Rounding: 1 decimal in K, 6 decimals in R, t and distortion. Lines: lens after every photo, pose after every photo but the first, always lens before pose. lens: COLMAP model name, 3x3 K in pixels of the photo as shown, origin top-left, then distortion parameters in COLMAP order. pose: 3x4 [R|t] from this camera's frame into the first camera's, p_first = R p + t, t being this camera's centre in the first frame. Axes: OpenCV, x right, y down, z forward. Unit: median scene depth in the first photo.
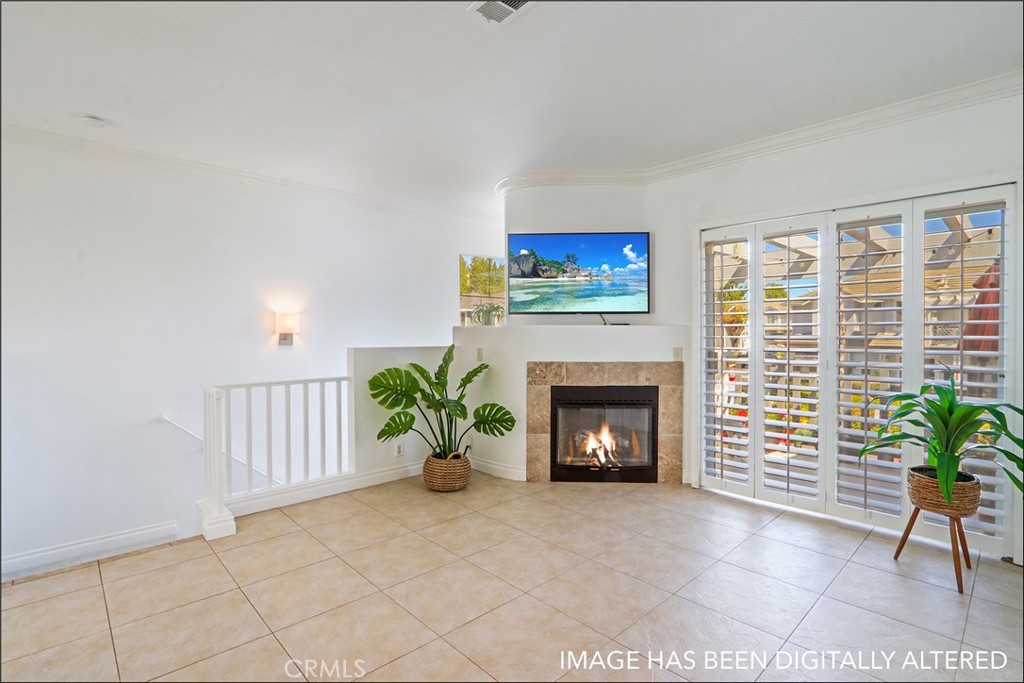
lens RADIAL K [[482.1, 0, 494.5], [0, 482.1, 340.6], [0, 0, 1]] dist [-0.020242, 0.003727]
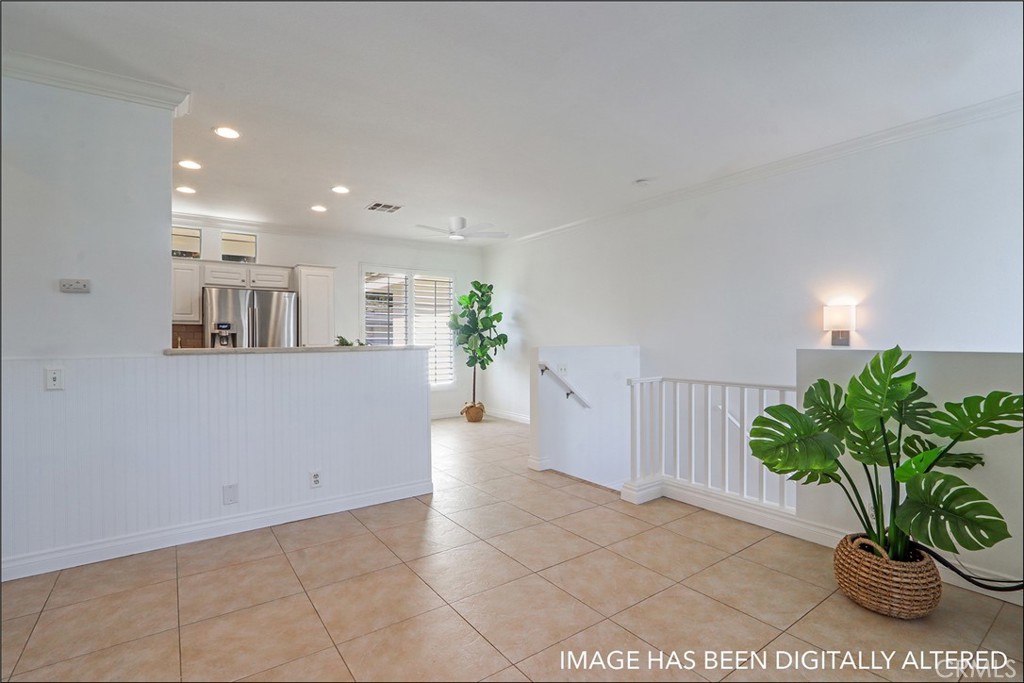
lens RADIAL K [[482.1, 0, 539.8], [0, 482.1, 343.7], [0, 0, 1]] dist [-0.020242, 0.003727]
pose [[-0.084614, 0.006580, -0.996392, 0.444662], [-0.011854, 0.999901, 0.007609, 0.006450], [0.996343, 0.012455, -0.084527, 0.601995]]
